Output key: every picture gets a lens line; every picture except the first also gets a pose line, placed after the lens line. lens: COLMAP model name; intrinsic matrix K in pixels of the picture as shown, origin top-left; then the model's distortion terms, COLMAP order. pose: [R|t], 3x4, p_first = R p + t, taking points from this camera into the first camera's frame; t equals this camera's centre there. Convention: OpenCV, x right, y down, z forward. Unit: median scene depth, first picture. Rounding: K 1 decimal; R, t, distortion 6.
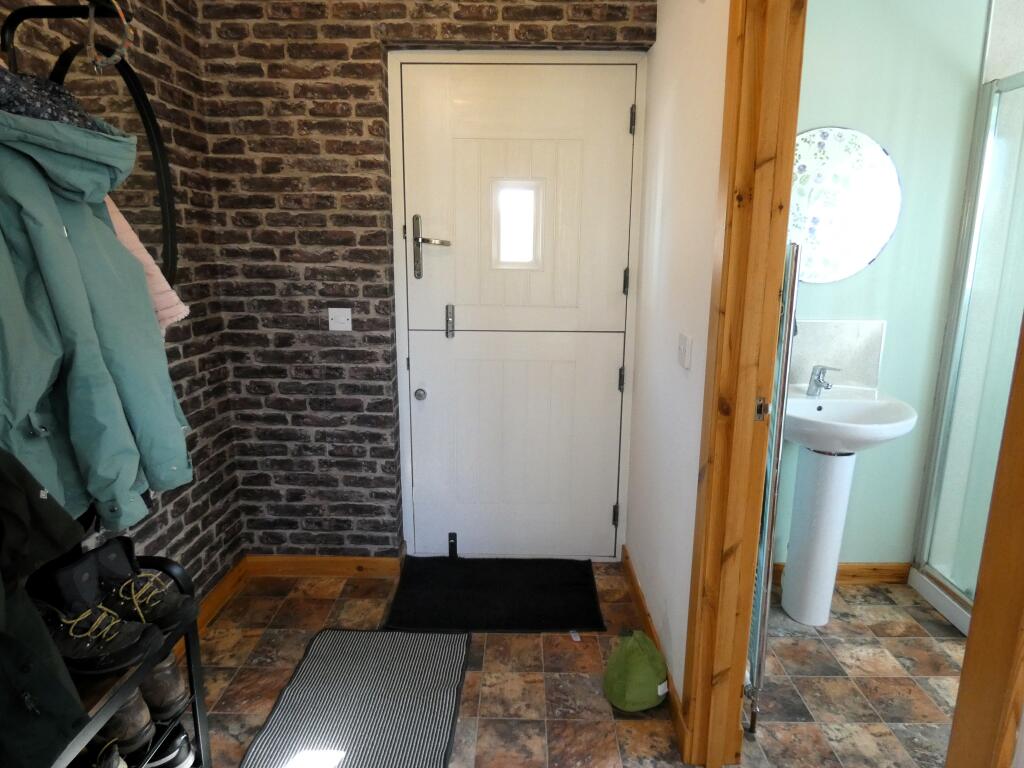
lens RADIAL K [[602.2, 0, 509.3], [0, 602.2, 367.4], [0, 0, 1]] dist [-0.033394, 0.015223]
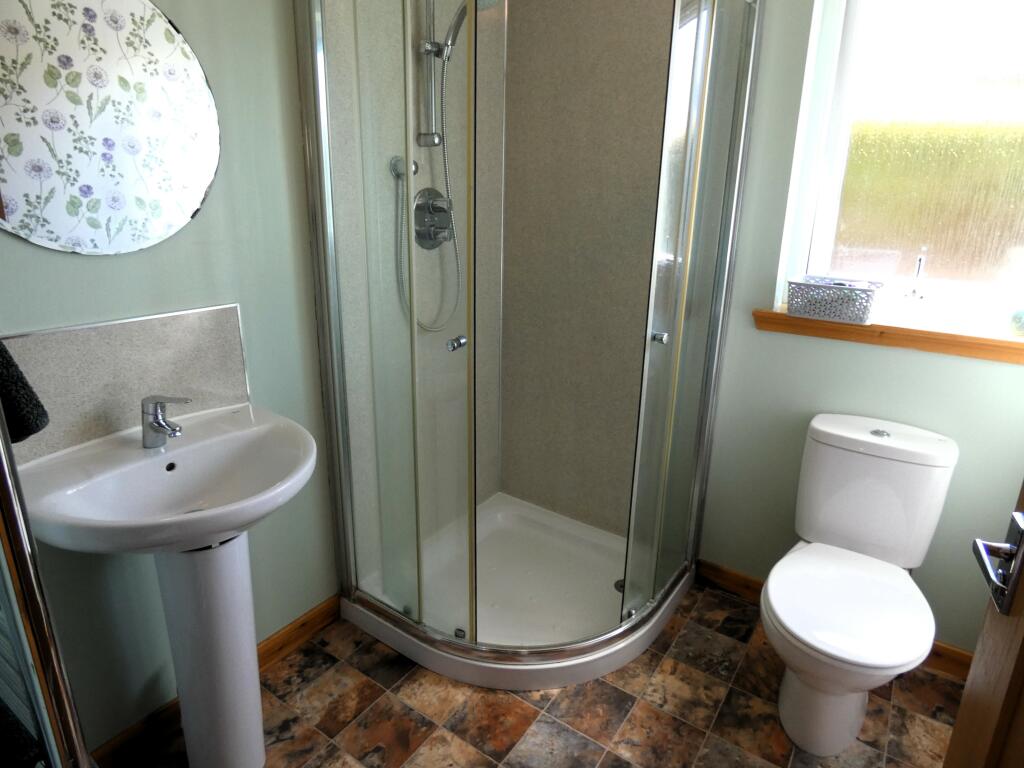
lens RADIAL K [[607.6, 0, 513.9], [0, 607.6, 372.4], [0, 0, 1]] dist [-0.004190, 0.014327]
pose [[0.546166, -0.239414, 0.802735, 0.231126], [0.150134, 0.970747, 0.187375, -0.081018], [-0.824113, 0.018180, 0.566133, 0.355758]]
